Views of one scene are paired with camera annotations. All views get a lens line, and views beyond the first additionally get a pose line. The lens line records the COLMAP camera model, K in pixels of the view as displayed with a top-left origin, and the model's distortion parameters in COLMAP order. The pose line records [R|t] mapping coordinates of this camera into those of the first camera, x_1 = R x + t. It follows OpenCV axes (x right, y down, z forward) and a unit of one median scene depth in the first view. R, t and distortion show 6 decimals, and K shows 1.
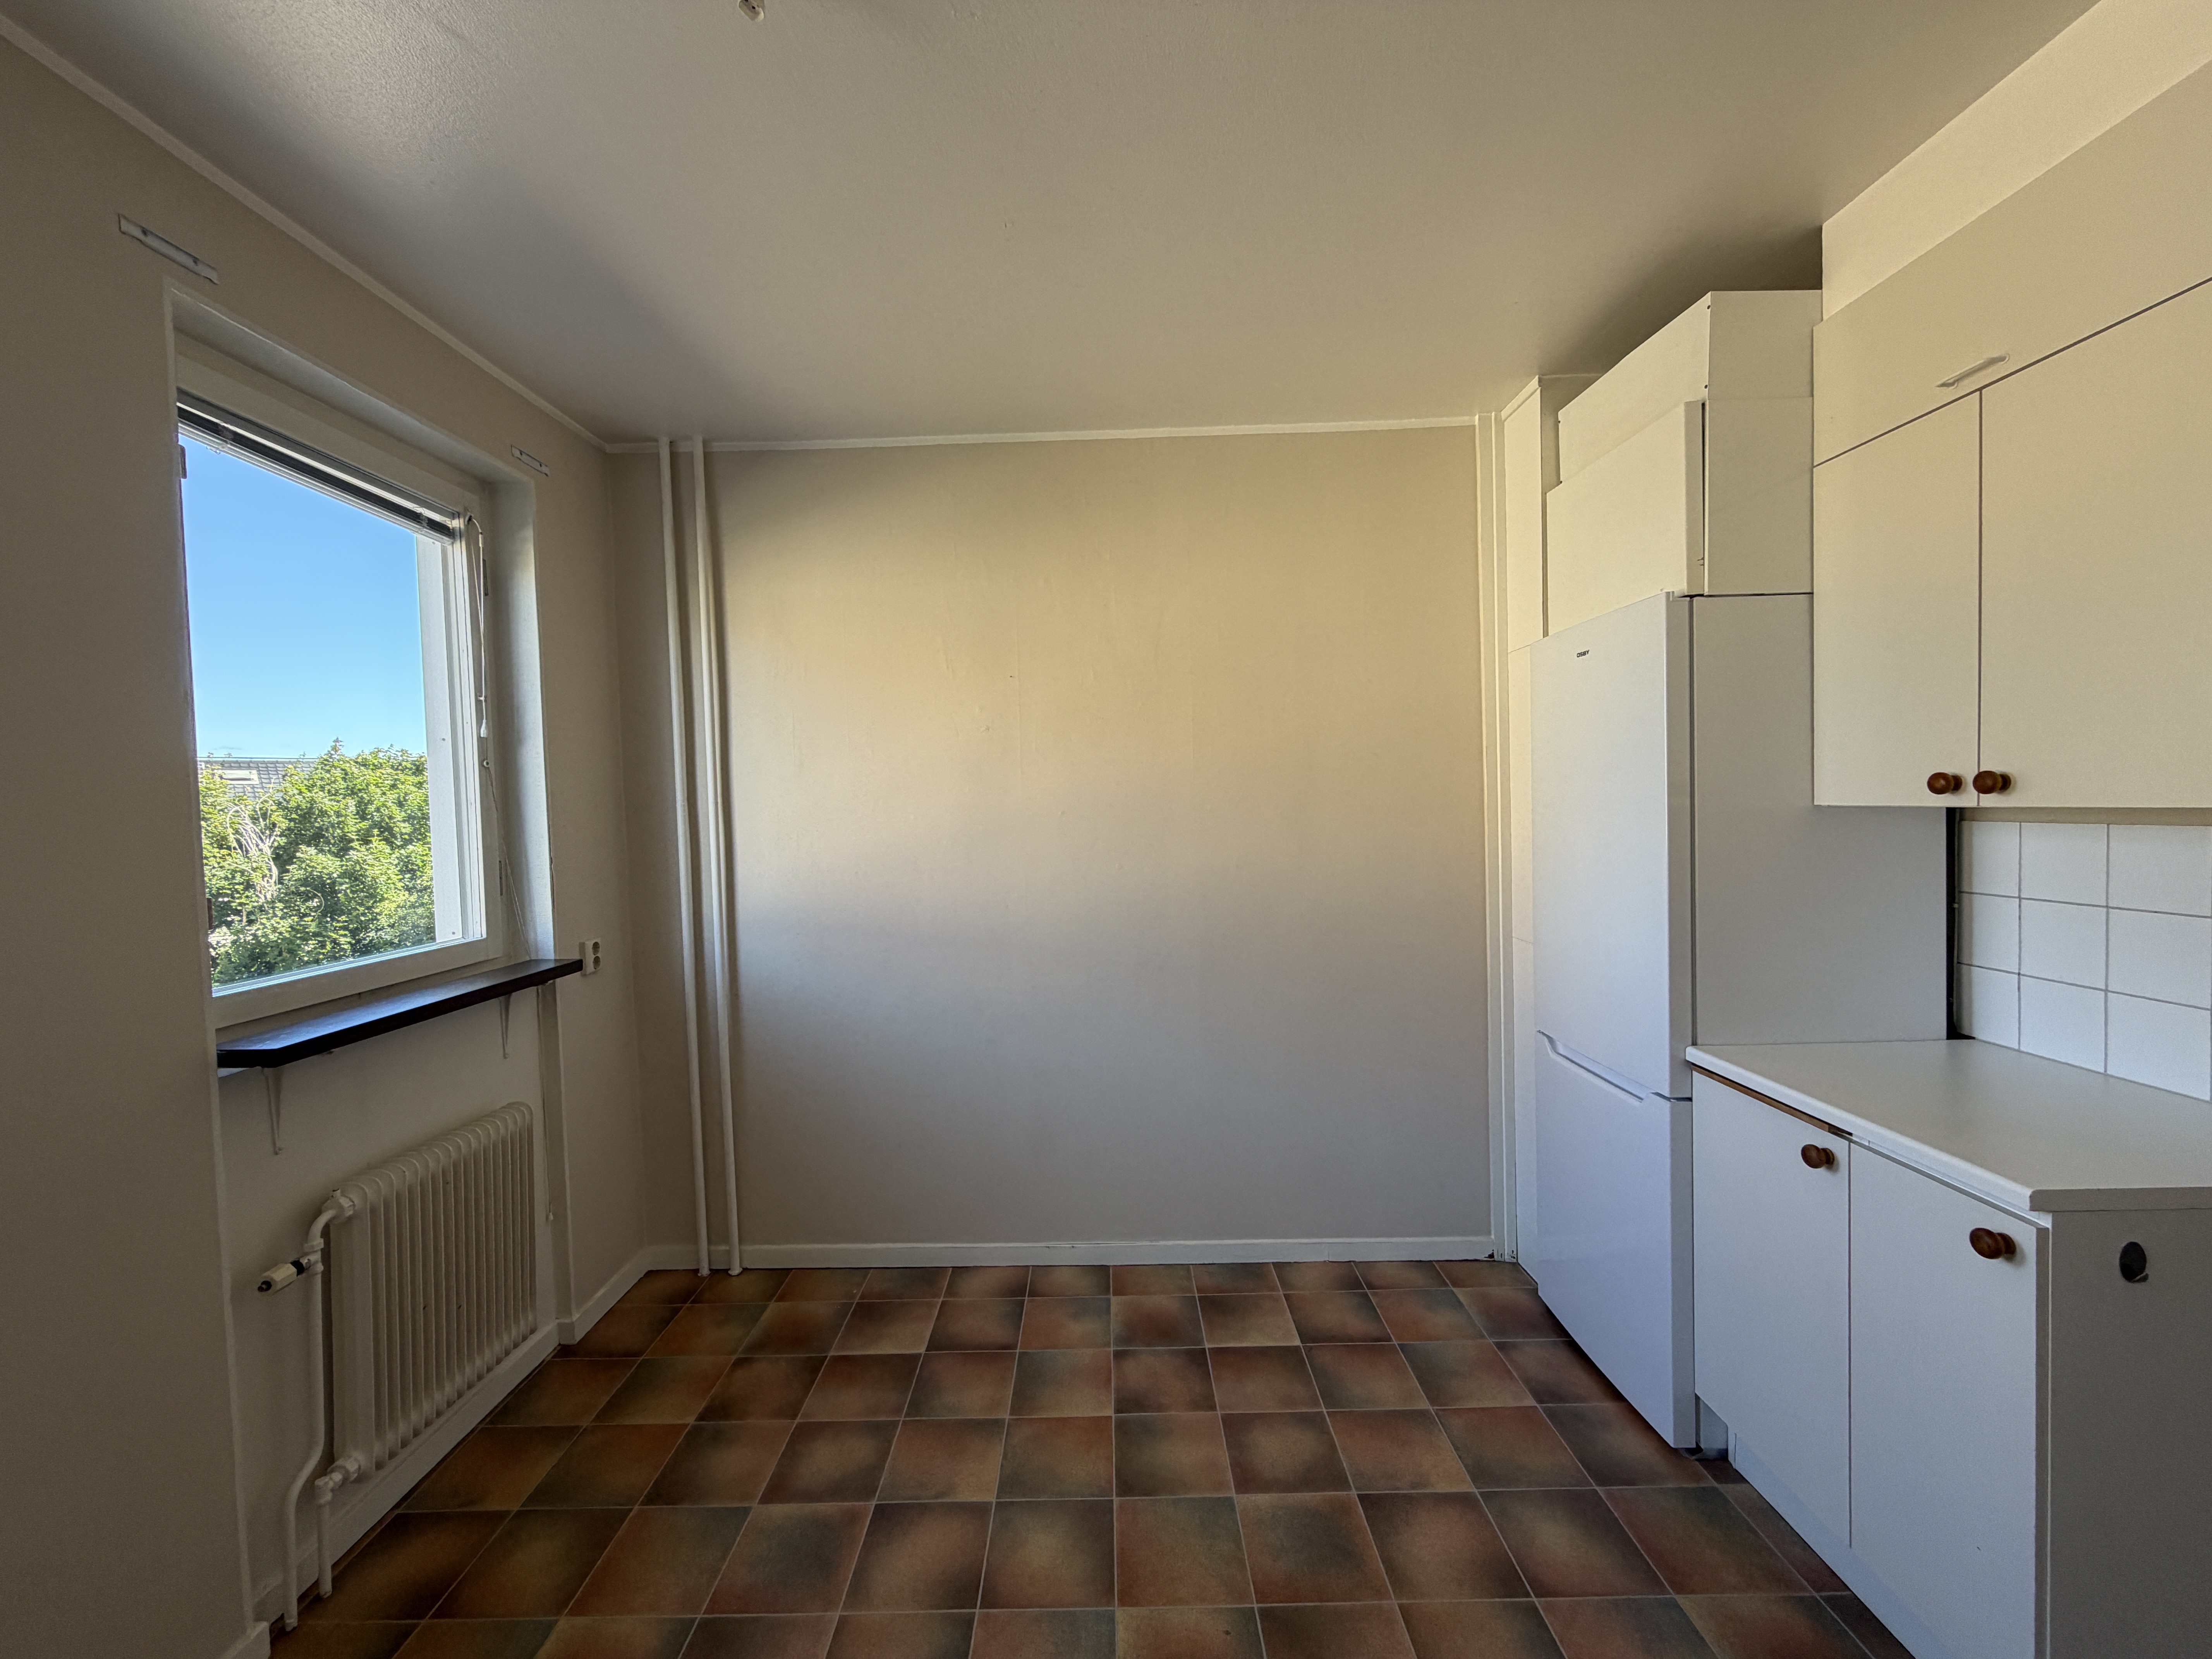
lens RADIAL K [[888.9, 0, 1083.6], [0, 888.9, 826.6], [0, 0, 1]] dist [0.005764, 0.000013]
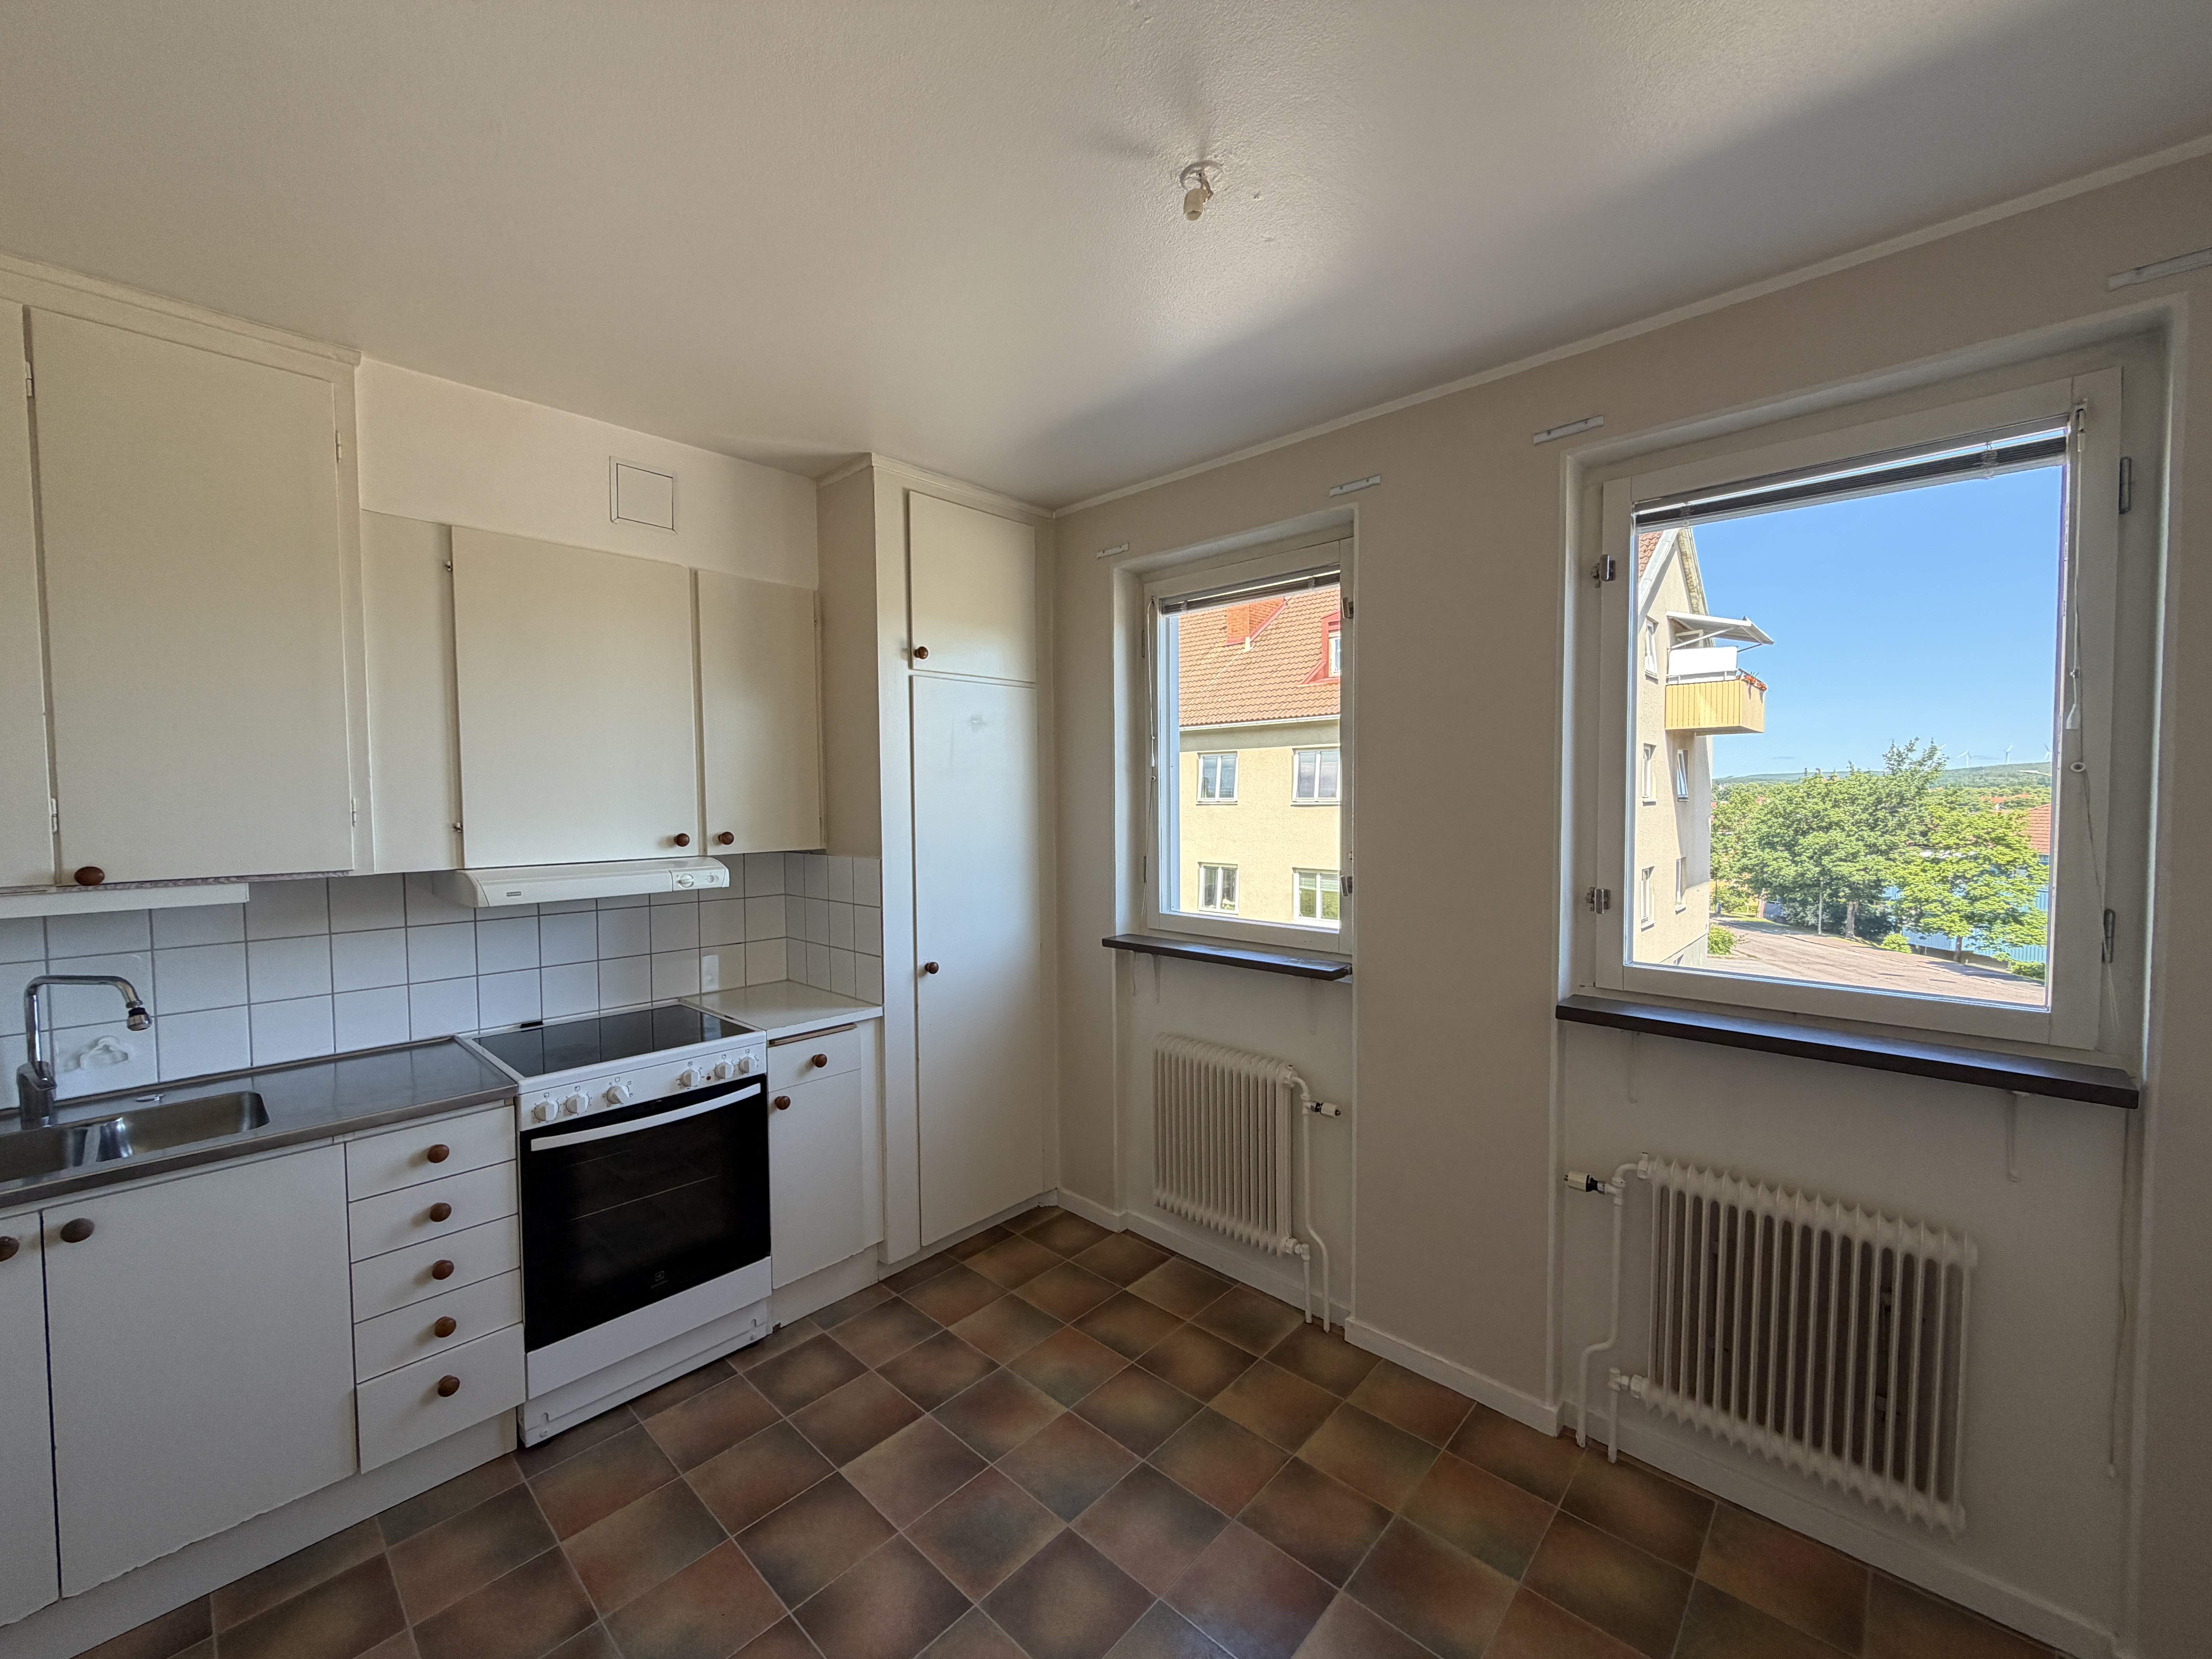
lens RADIAL K [[869.0, 0, 1106.0], [0, 869.0, 829.5], [0, 0, 1]] dist [0.001987, 0.000077]
pose [[-0.659039, 0.060377, -0.749681, 0.383148], [0.004206, 0.997053, 0.076602, -0.088901], [0.752097, 0.047331, -0.657351, 1.007174]]
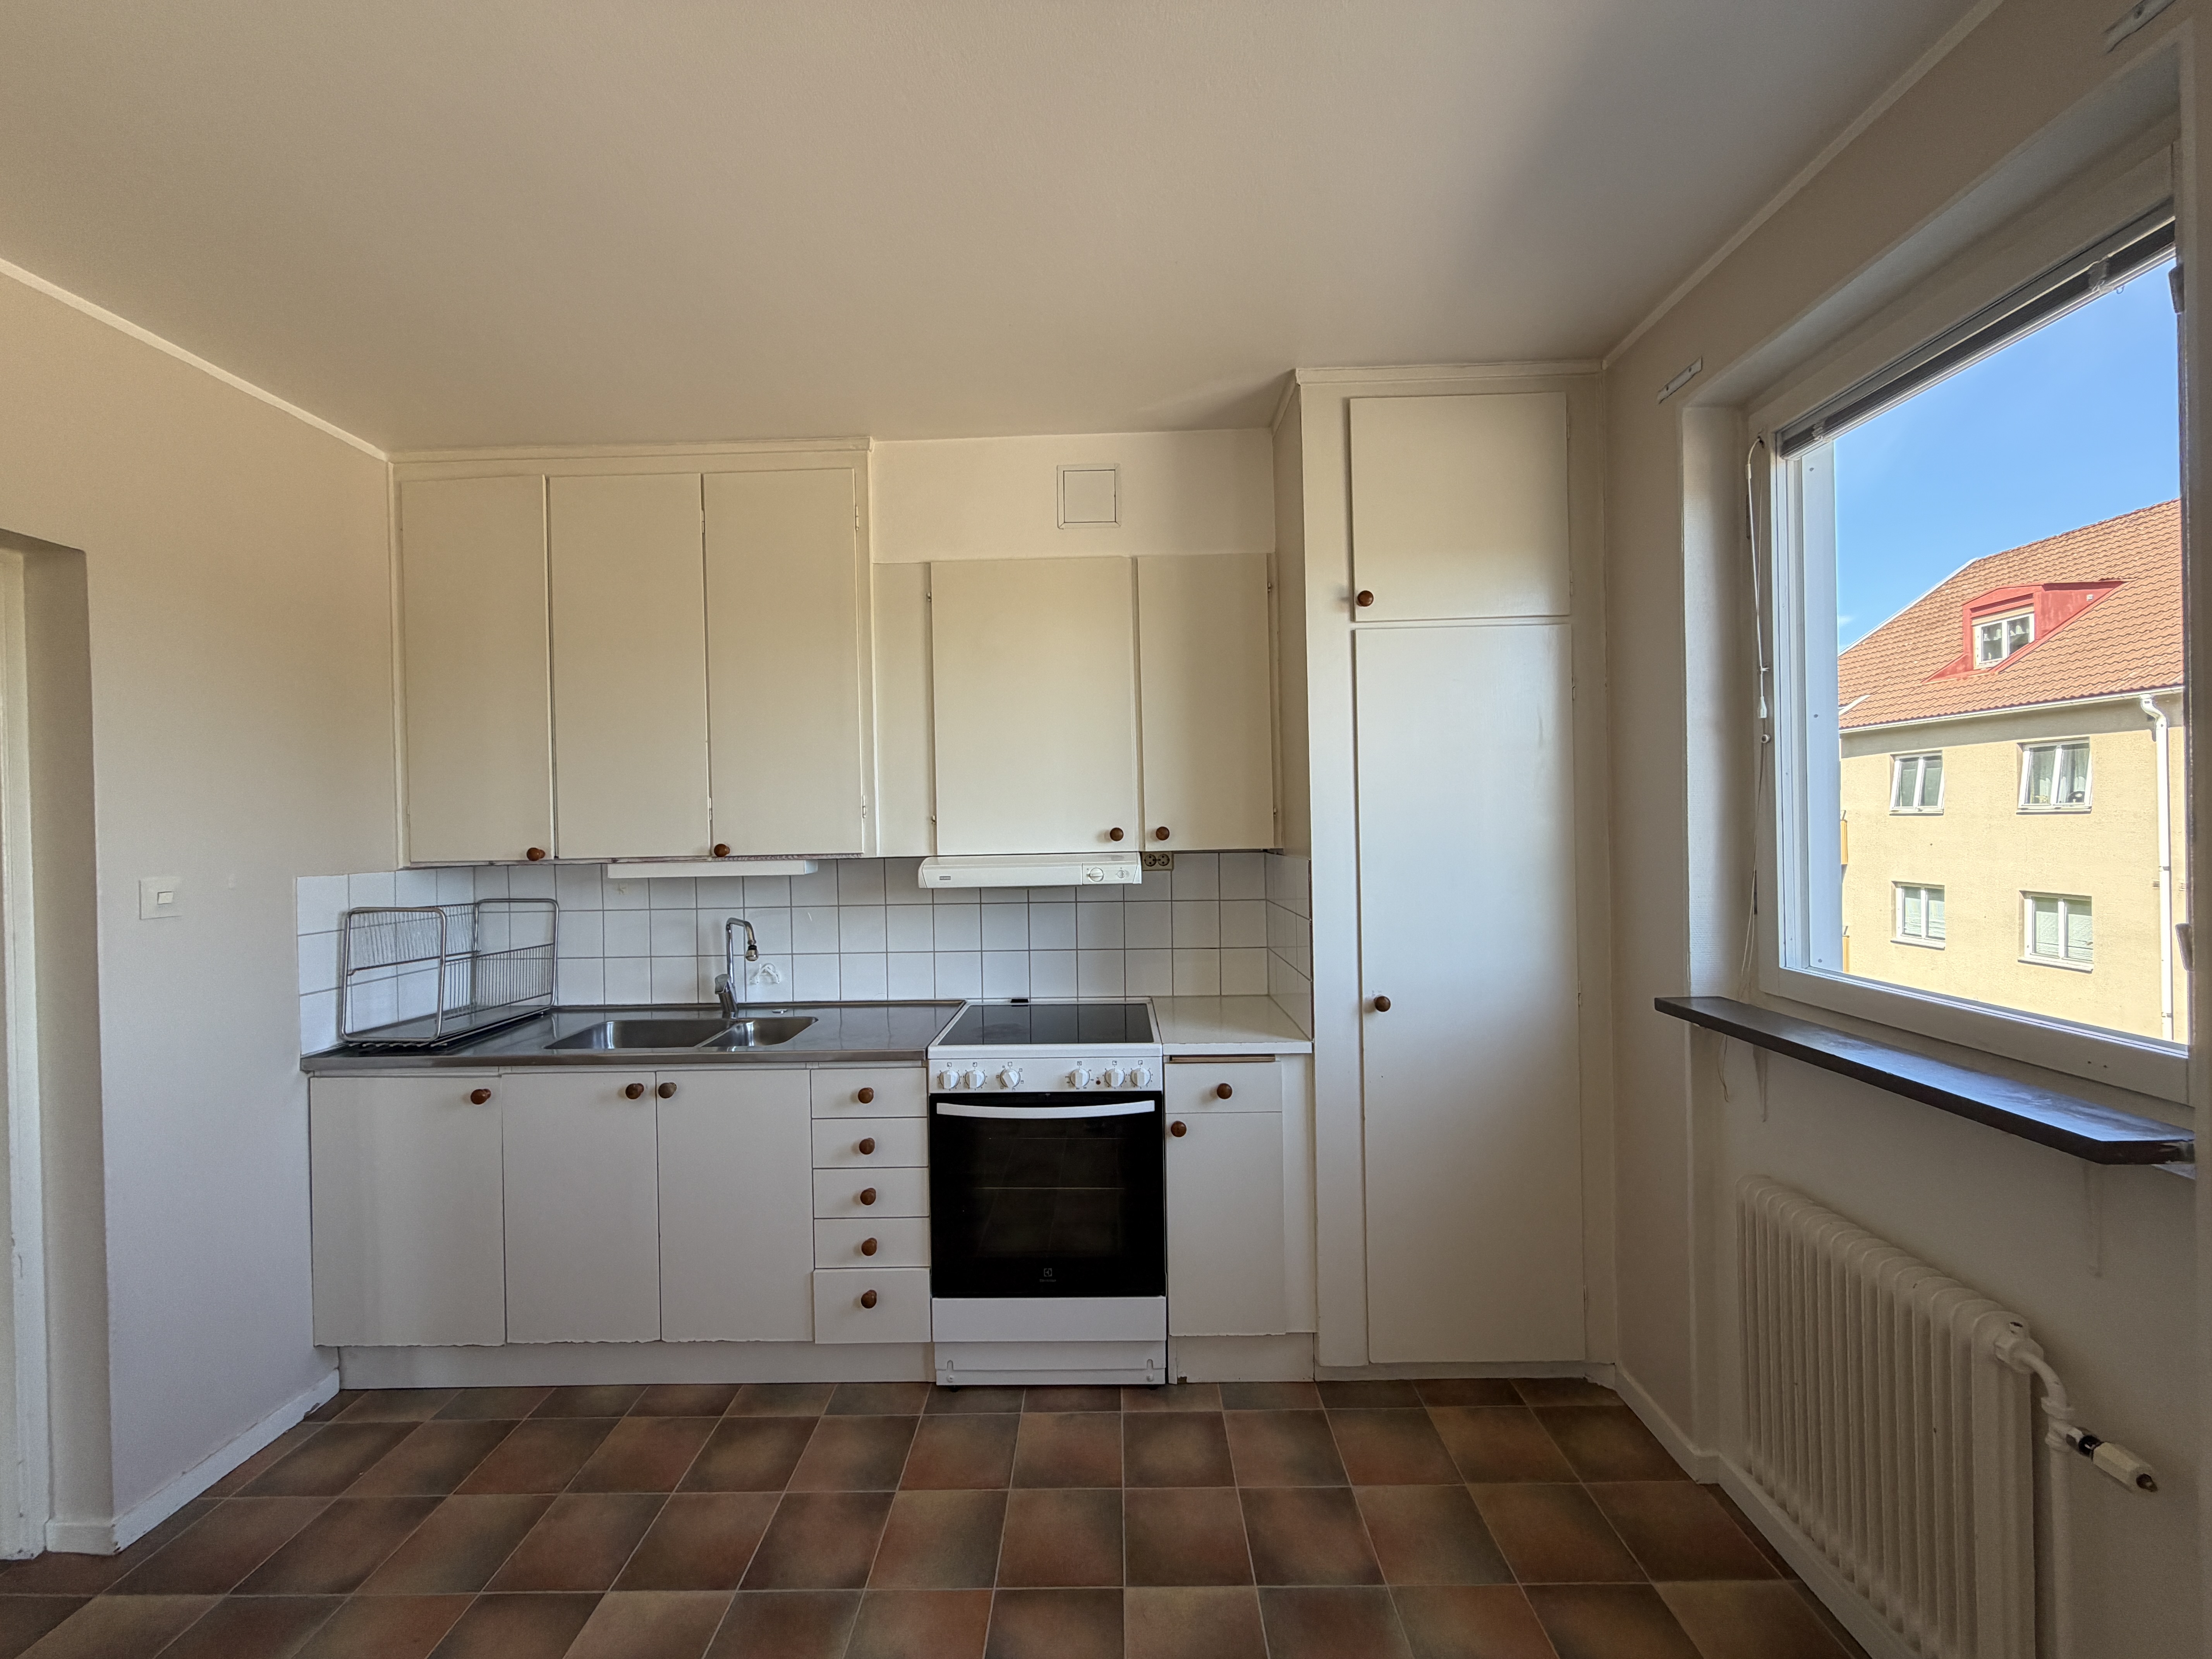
lens RADIAL K [[880.4, 0, 1106.0], [0, 880.4, 829.5], [0, 0, 1]] dist [0.000479, 0.000194]
pose [[-0.998706, 0.048506, -0.015313, -0.109542], [0.047946, 0.998236, 0.035005, -0.032551], [0.016984, 0.034226, -0.999270, 0.968175]]
